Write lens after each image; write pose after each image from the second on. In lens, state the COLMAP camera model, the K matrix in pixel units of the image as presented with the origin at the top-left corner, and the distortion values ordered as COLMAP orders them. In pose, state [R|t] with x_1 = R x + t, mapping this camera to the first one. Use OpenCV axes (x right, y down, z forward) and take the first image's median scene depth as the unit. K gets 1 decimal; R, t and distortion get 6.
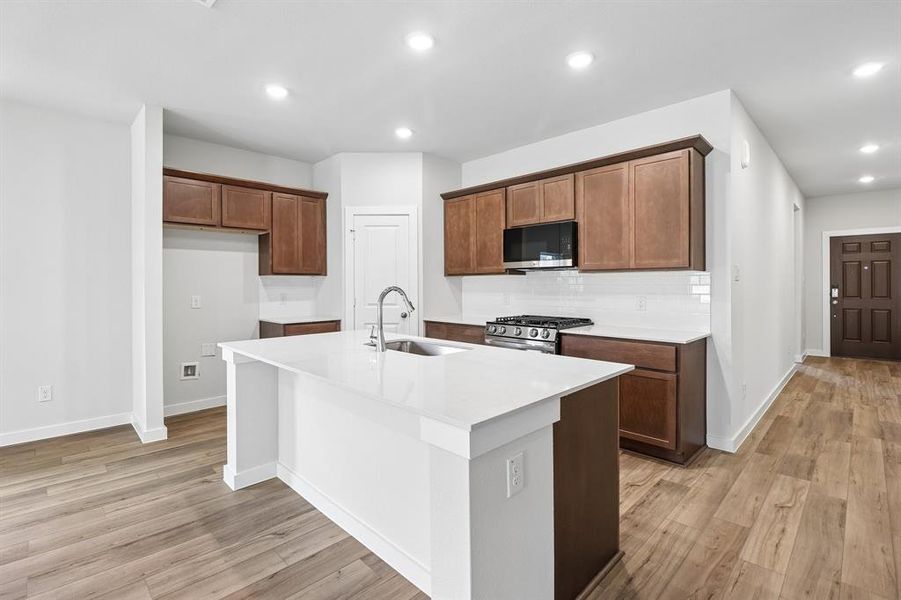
lens RADIAL K [[414.6, 0, 450.6], [0, 414.6, 283.3], [0, 0, 1]] dist [0.000729, -0.014113]
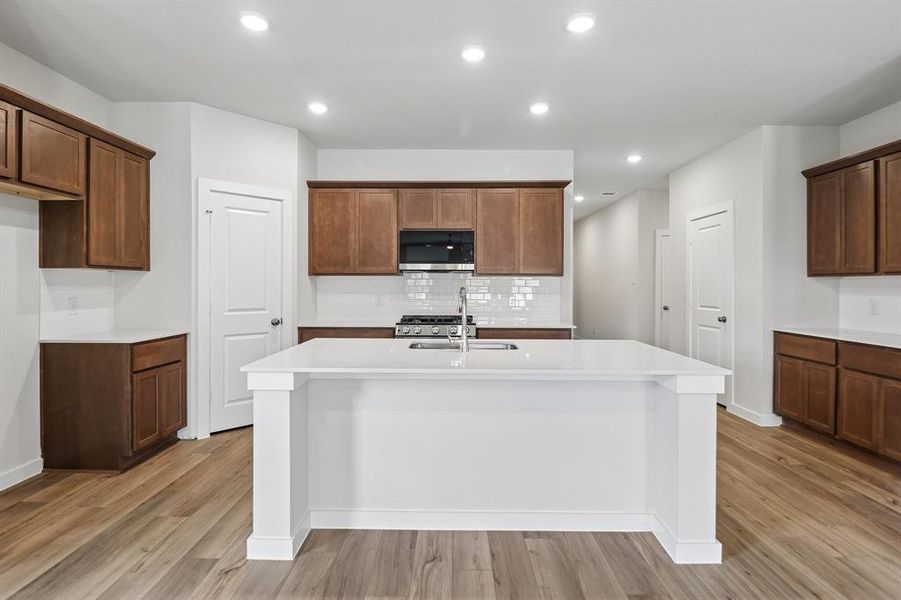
lens RADIAL K [[450.5, 0, 447.5], [0, 450.5, 282.9], [0, 0, 1]] dist [0.001748, -0.016388]
pose [[0.710888, 0.010461, 0.703228, -0.520036], [-0.007445, 0.999945, -0.007348, 0.003796], [-0.703266, -0.000012, 0.710927, 0.132049]]
